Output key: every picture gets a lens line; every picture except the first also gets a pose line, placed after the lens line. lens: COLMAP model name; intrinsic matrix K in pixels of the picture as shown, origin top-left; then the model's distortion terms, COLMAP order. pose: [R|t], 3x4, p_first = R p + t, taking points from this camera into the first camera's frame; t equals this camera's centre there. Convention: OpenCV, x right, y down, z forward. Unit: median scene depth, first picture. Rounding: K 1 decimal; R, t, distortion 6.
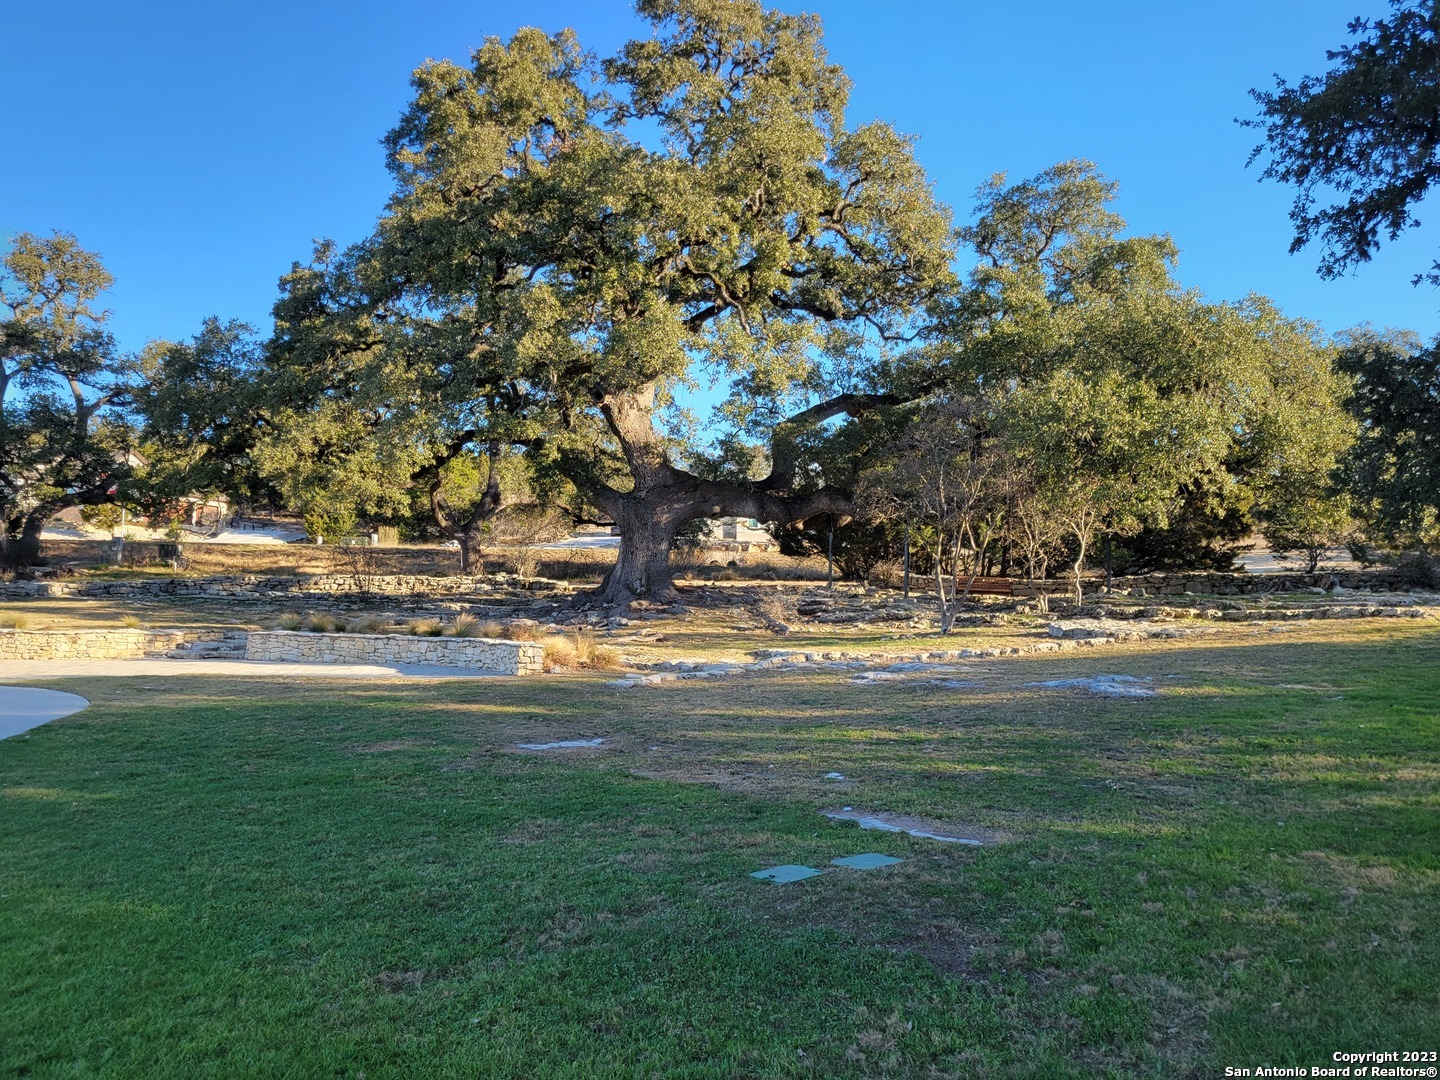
lens RADIAL K [[1129.8, 0, 717.9], [0, 1129.8, 553.4], [0, 0, 1]] dist [0.050826, -0.031183]
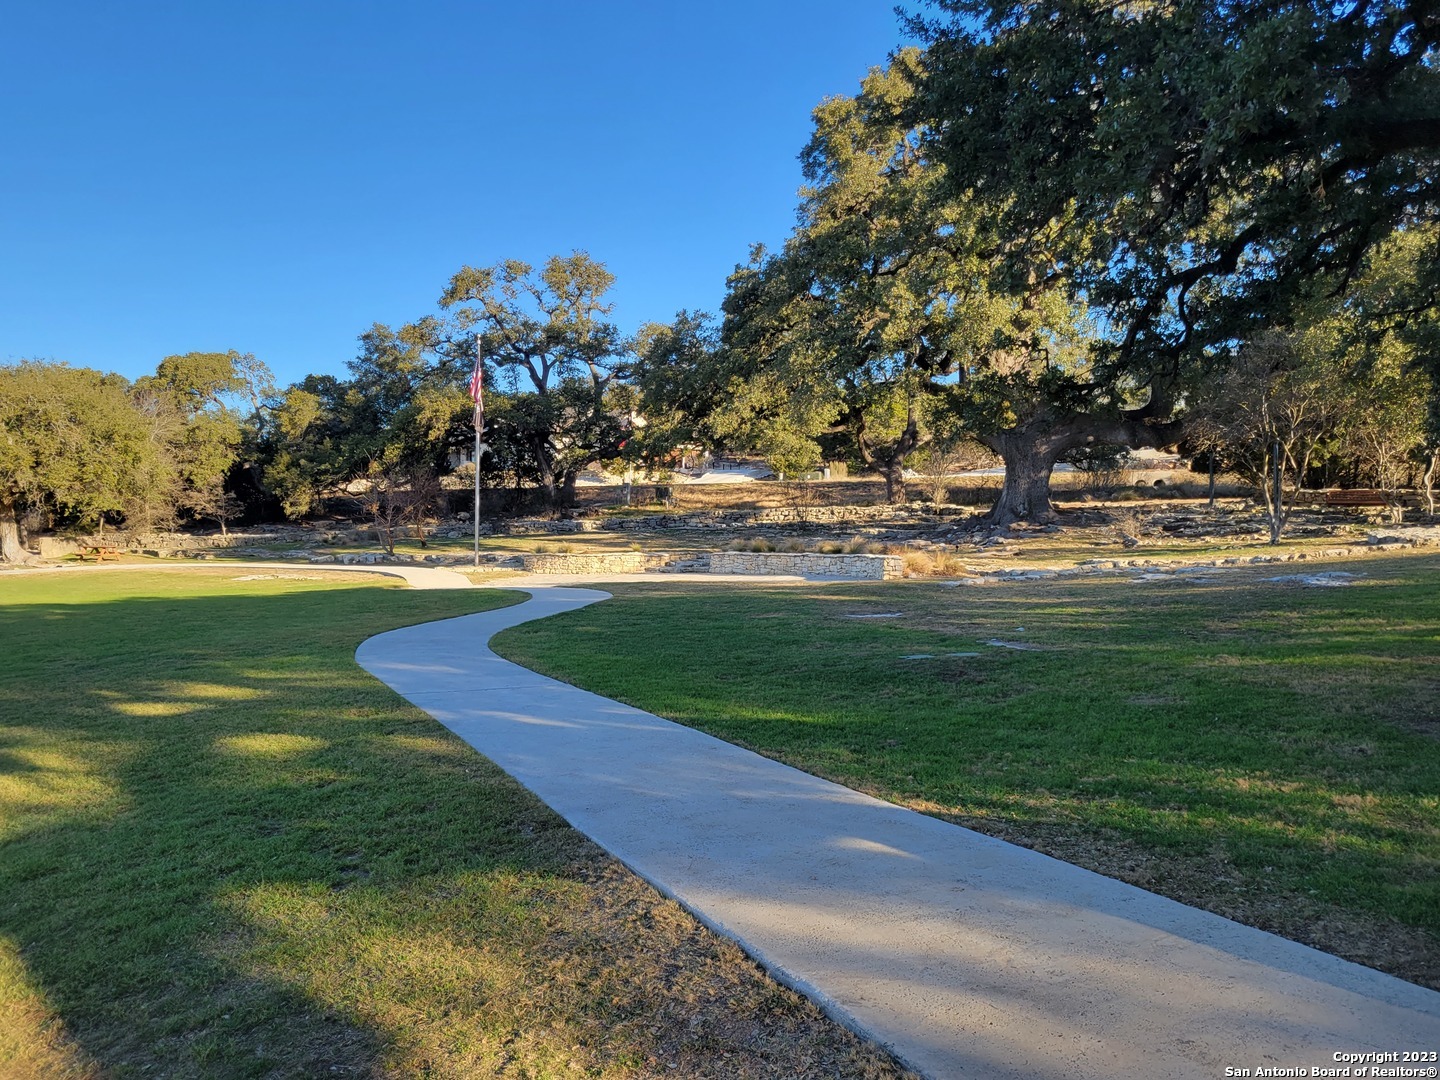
lens RADIAL K [[1129.8, 0, 707.6], [0, 1129.8, 534.6], [0, 0, 1]] dist [0.050826, -0.031183]
pose [[0.914538, -0.024253, -0.403773, 0.096940], [0.044360, 0.998194, 0.040517, -0.006231], [0.402061, -0.054966, 0.913961, -0.176723]]
